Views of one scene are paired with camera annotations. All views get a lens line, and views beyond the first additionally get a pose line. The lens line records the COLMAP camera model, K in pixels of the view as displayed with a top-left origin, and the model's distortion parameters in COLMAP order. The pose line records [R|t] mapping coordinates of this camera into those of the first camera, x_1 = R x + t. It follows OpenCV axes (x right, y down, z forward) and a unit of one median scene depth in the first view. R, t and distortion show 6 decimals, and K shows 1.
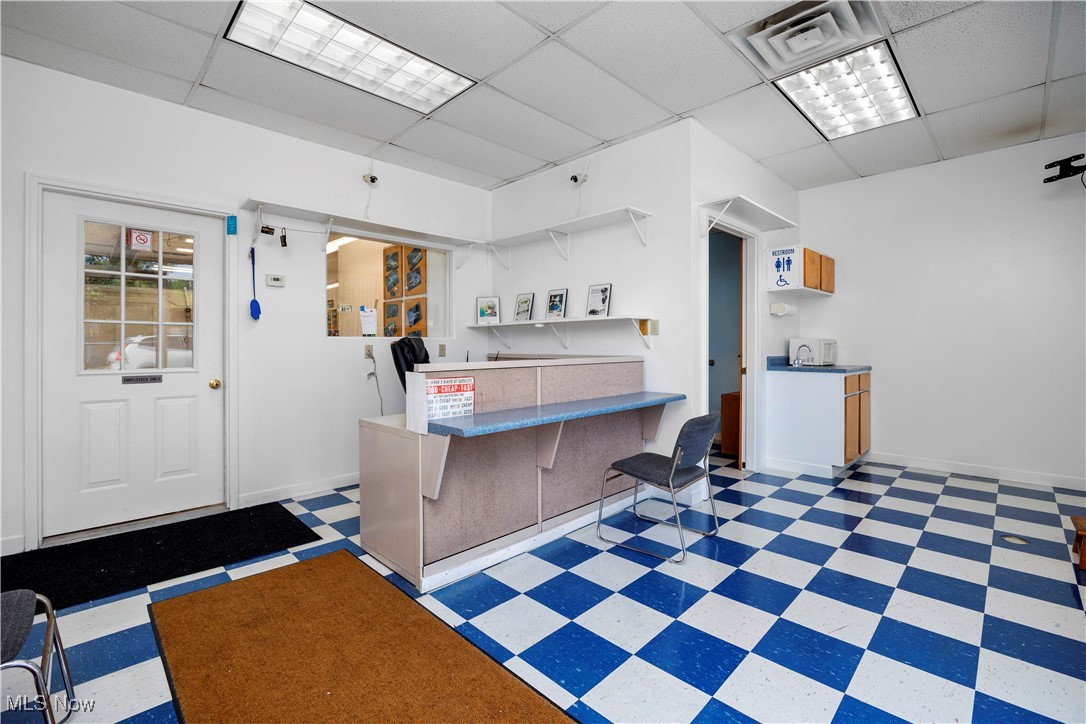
lens RADIAL K [[479.3, 0, 545.9], [0, 479.3, 346.4], [0, 0, 1]] dist [-0.007488, -0.001177]
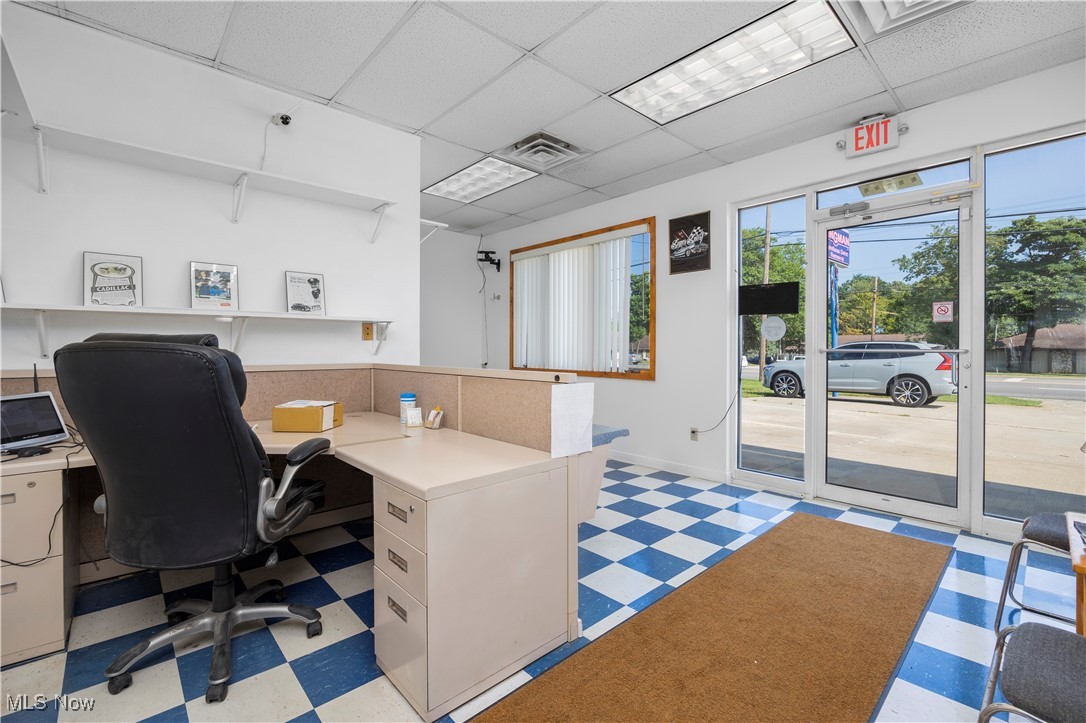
lens RADIAL K [[469.8, 0, 545.7], [0, 469.8, 352.2], [0, 0, 1]] dist [-0.014023, 0.000128]
pose [[0.033117, -0.005851, 0.999434, -0.659930], [-0.003842, 0.999975, 0.005981, -0.006555], [-0.999444, -0.004038, 0.033094, 0.612769]]
